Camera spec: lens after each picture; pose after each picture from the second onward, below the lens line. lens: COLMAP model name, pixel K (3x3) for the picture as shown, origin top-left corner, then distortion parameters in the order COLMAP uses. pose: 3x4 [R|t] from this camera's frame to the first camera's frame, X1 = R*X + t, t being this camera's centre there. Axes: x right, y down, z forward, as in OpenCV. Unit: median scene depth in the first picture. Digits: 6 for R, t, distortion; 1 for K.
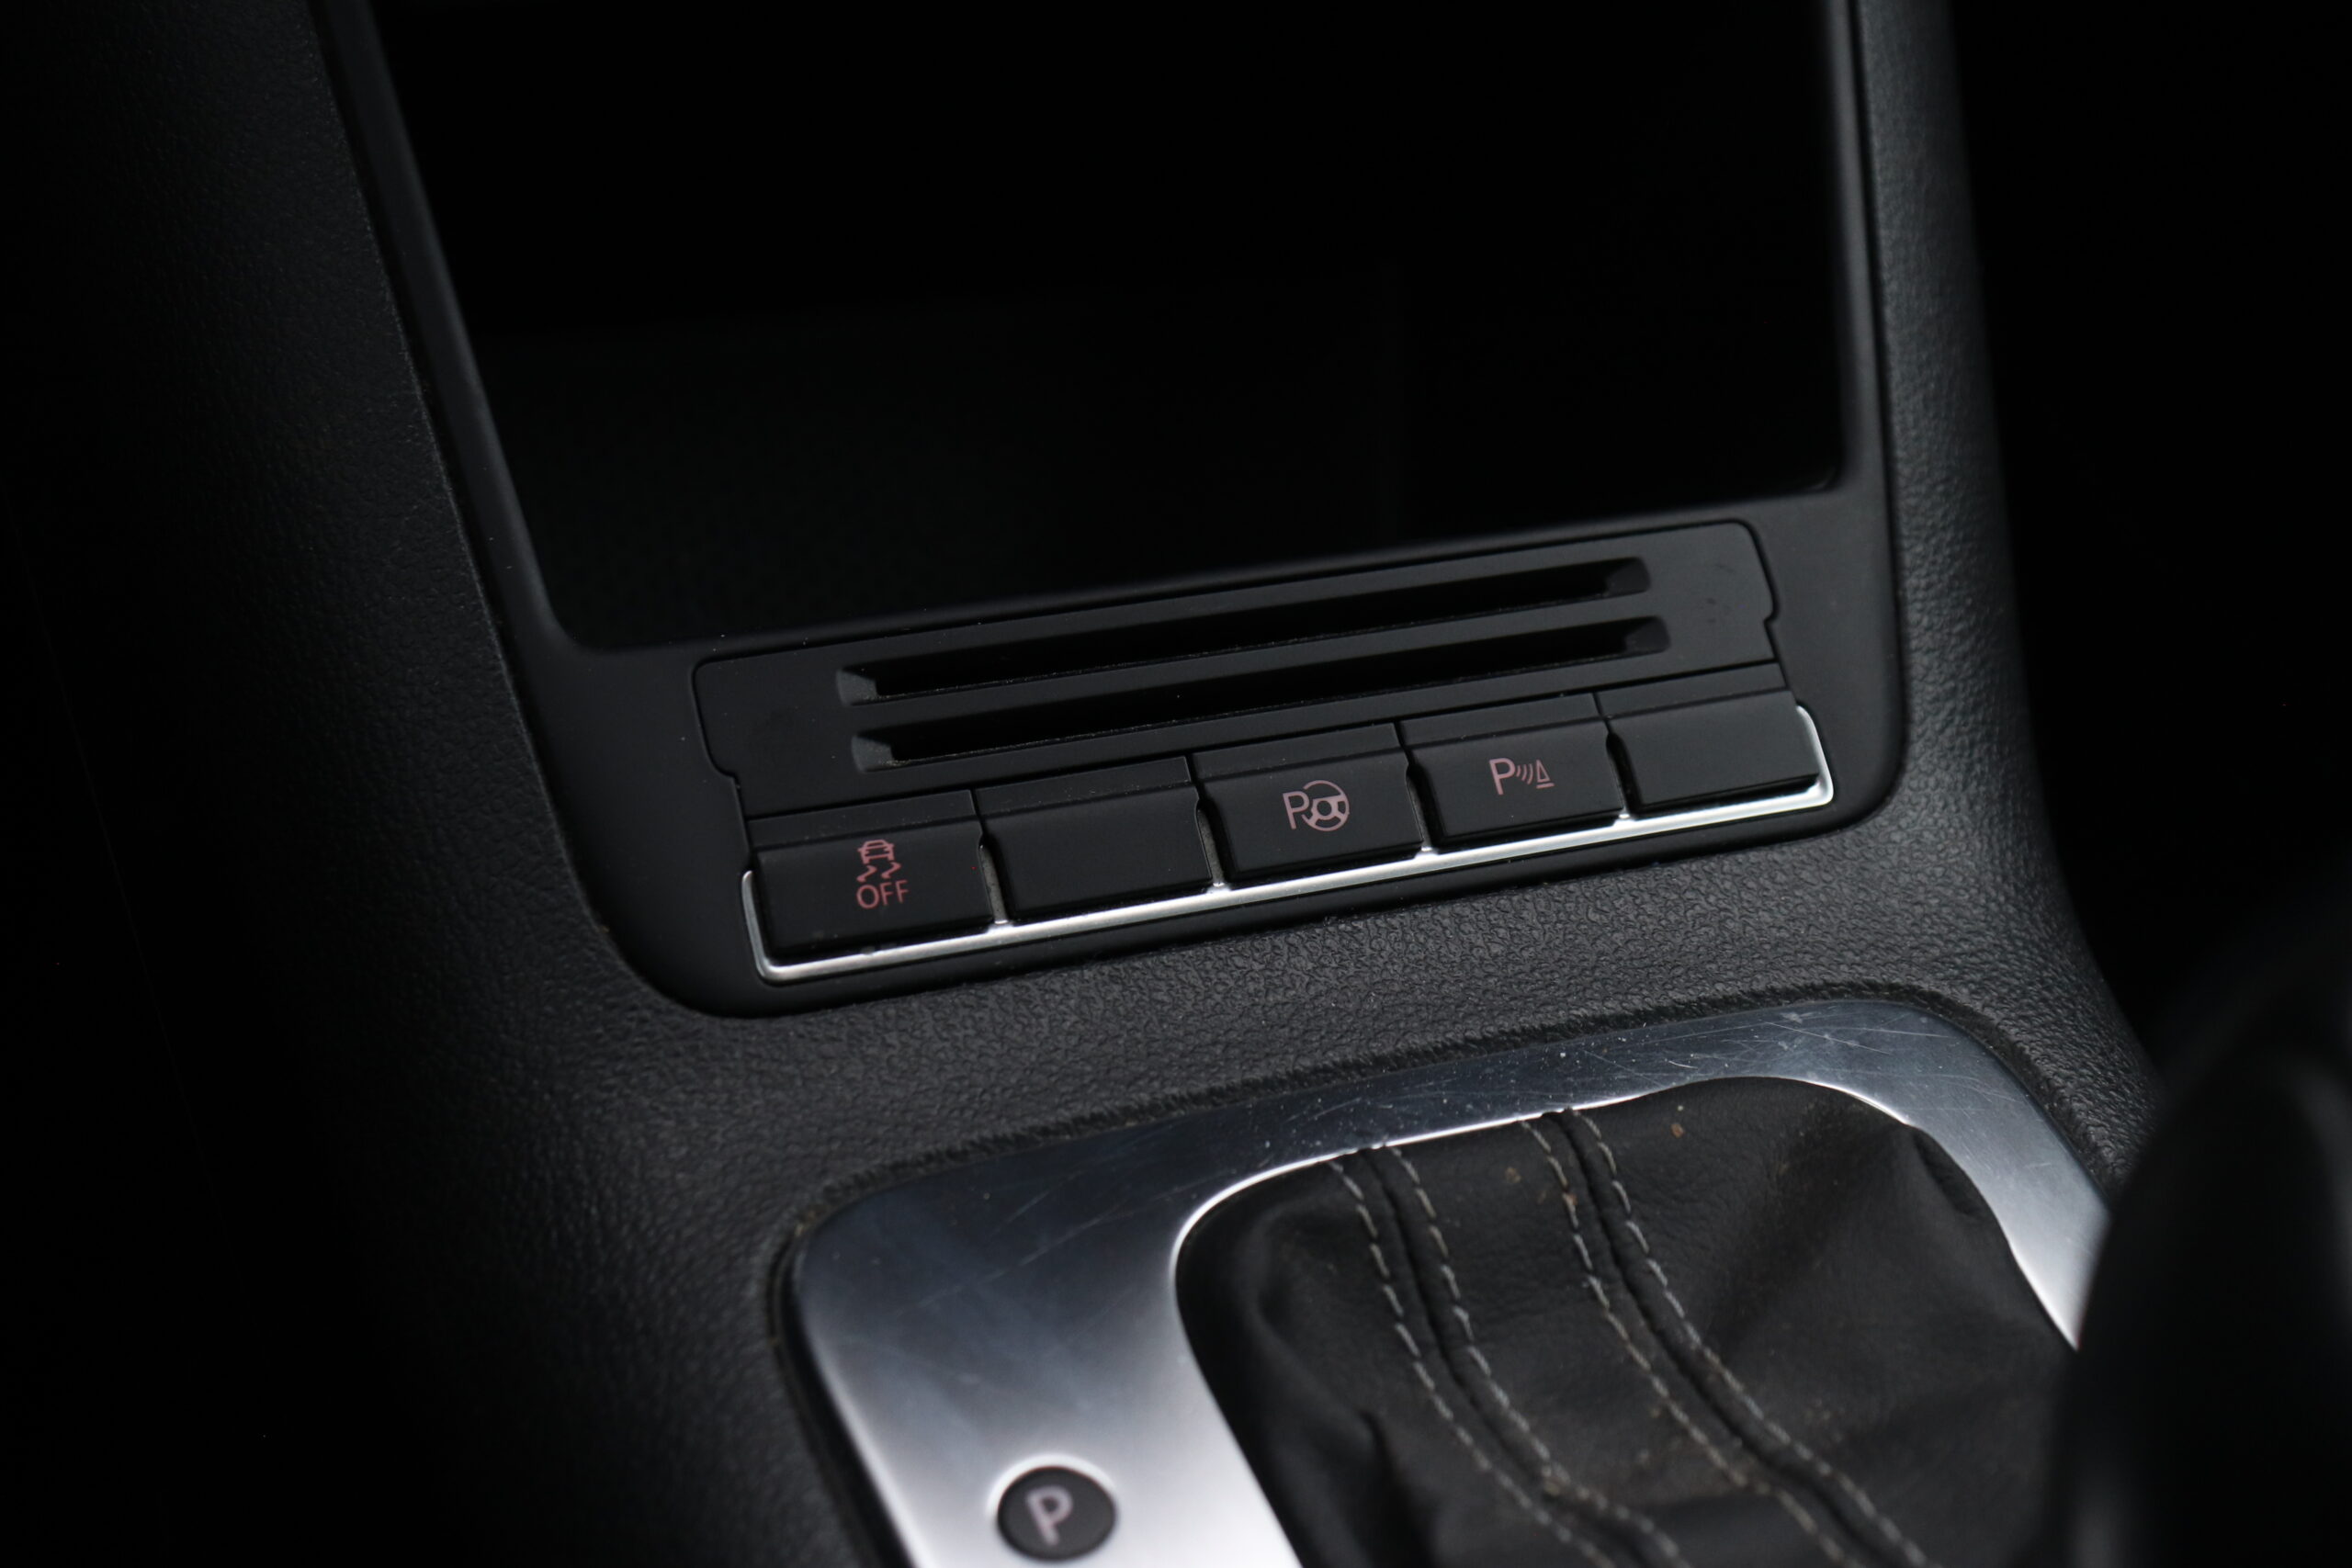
lens RADIAL K [[3285.9, 0, 1160.0], [0, 3285.9, 783.8], [0, 0, 1]] dist [0.030035, 0.000000]
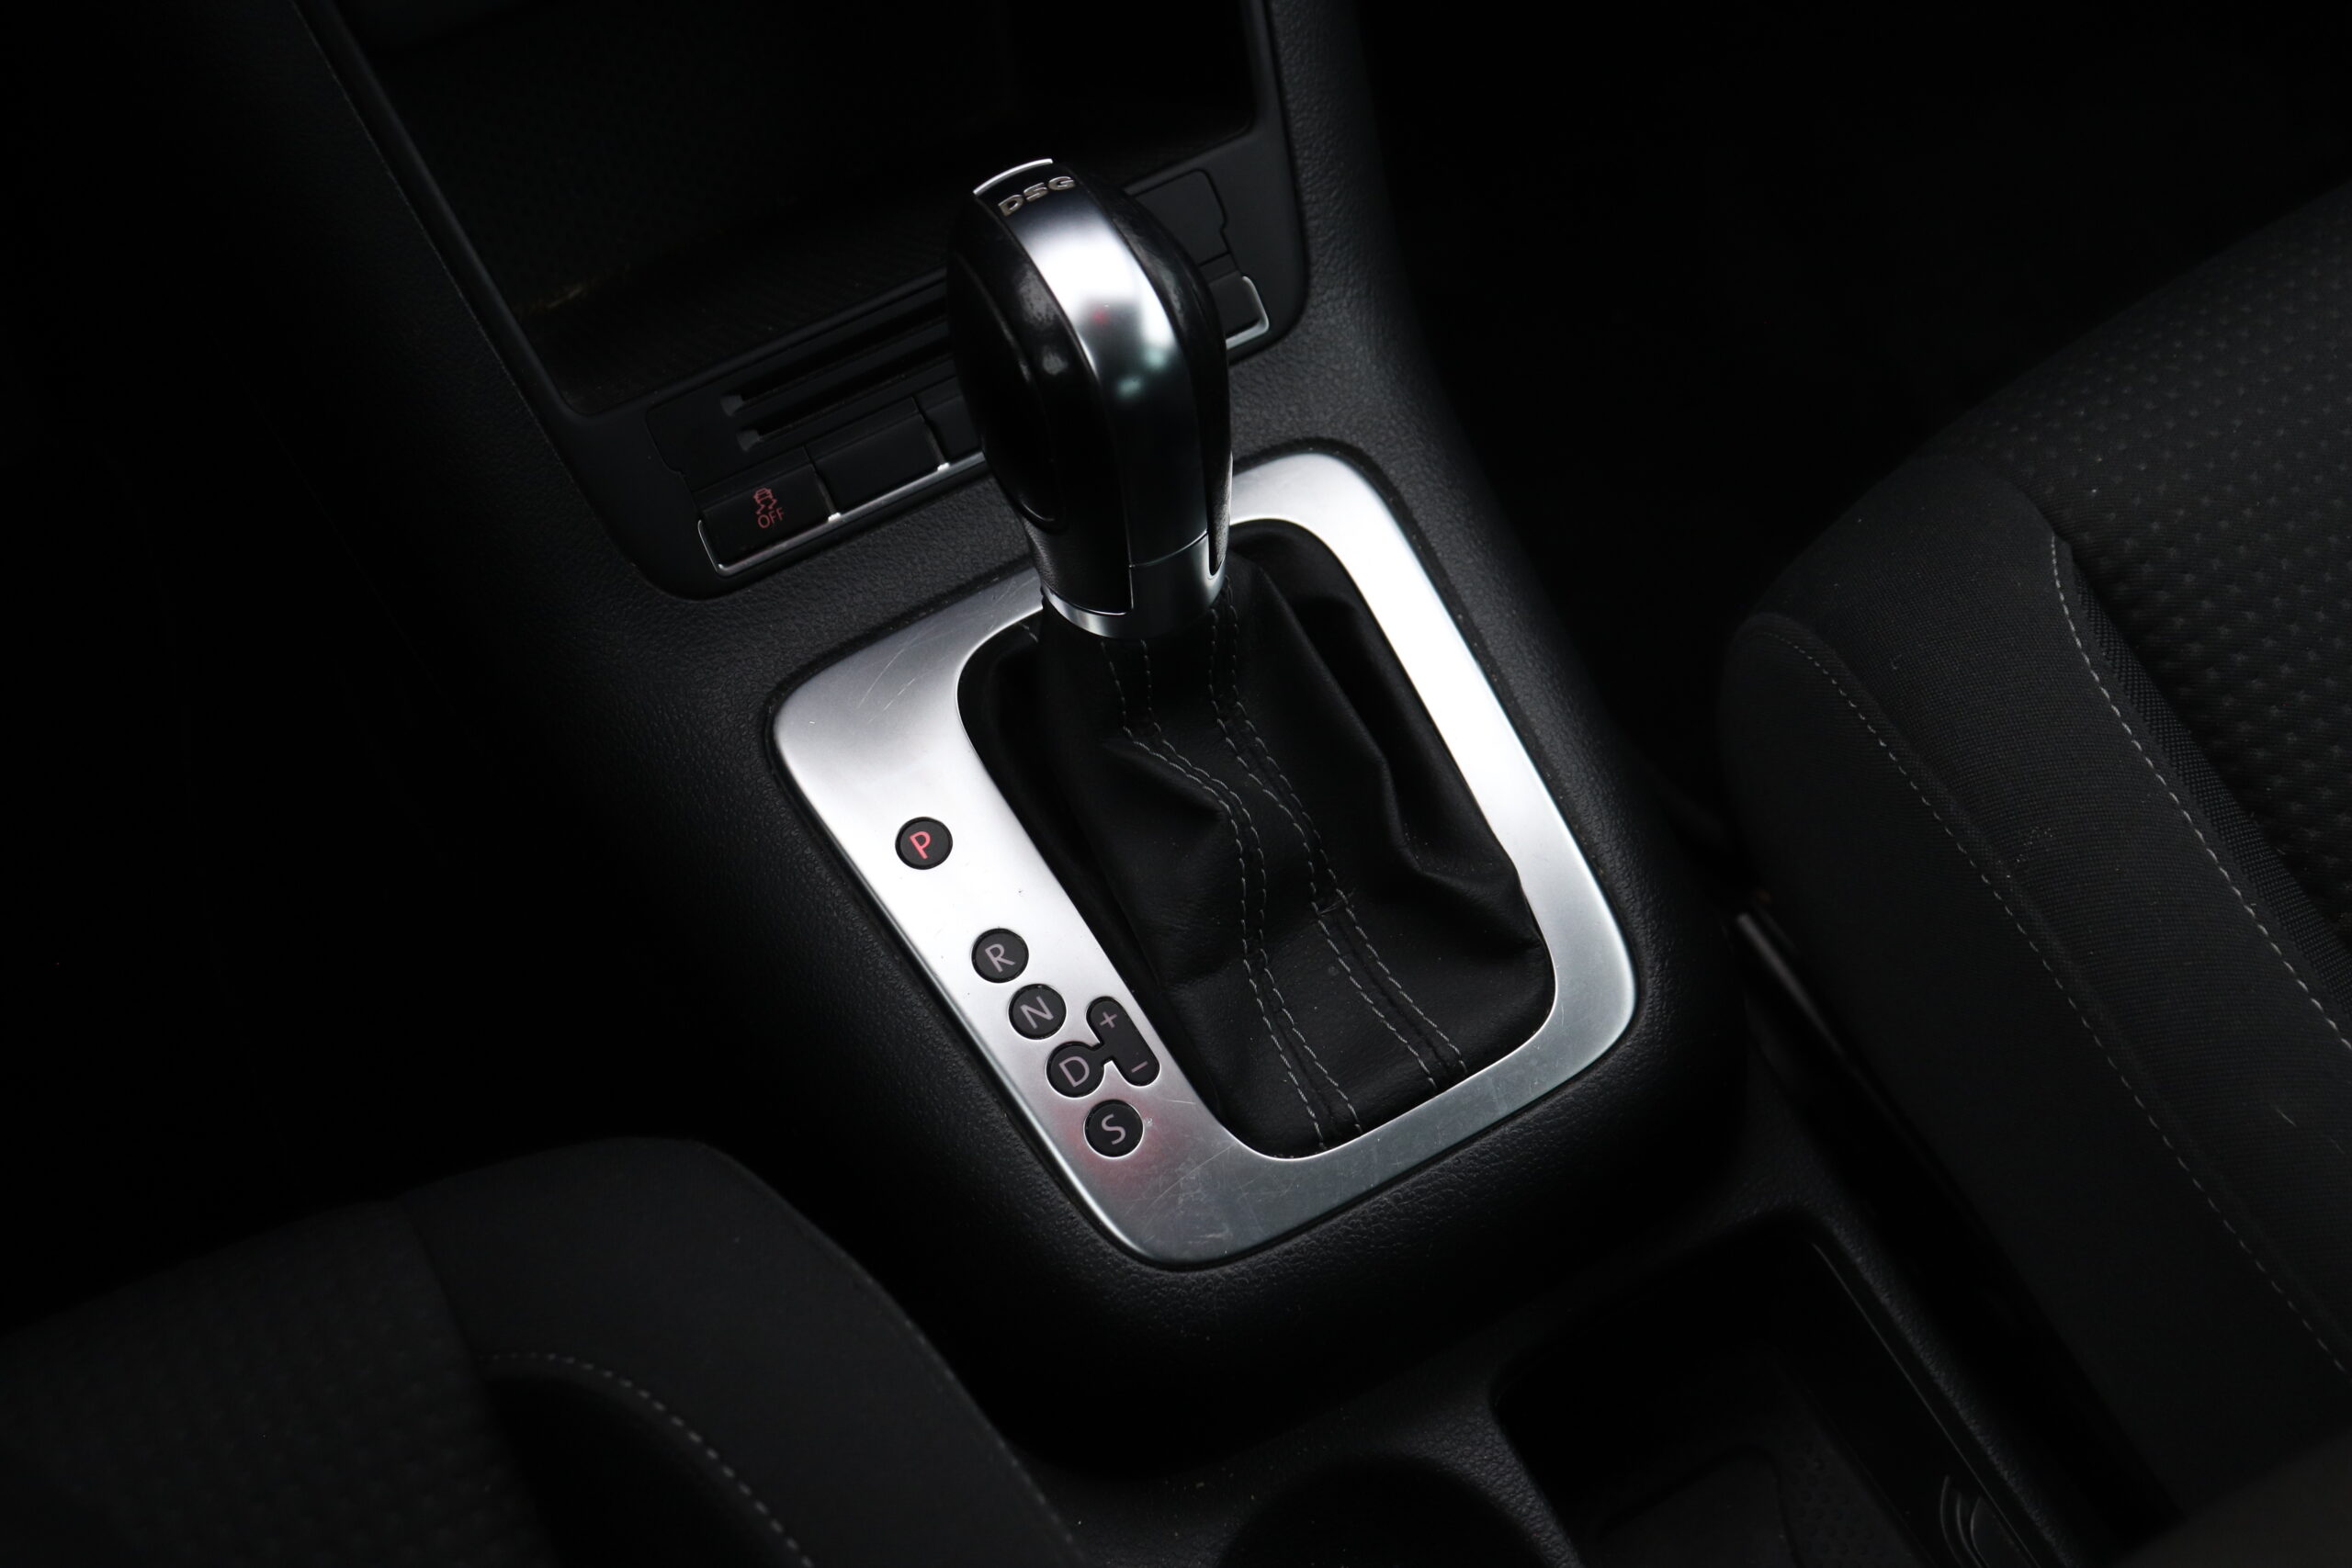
lens RADIAL K [[3285.9, 0, 1180.7], [0, 3285.9, 786.3], [0, 0, 1]] dist [0.030035, 0.000000]
pose [[0.984438, -0.161926, 0.068273, -0.005123], [0.127873, 0.926561, 0.353741, -0.424309], [-0.120539, -0.339506, 0.932848, -0.785057]]
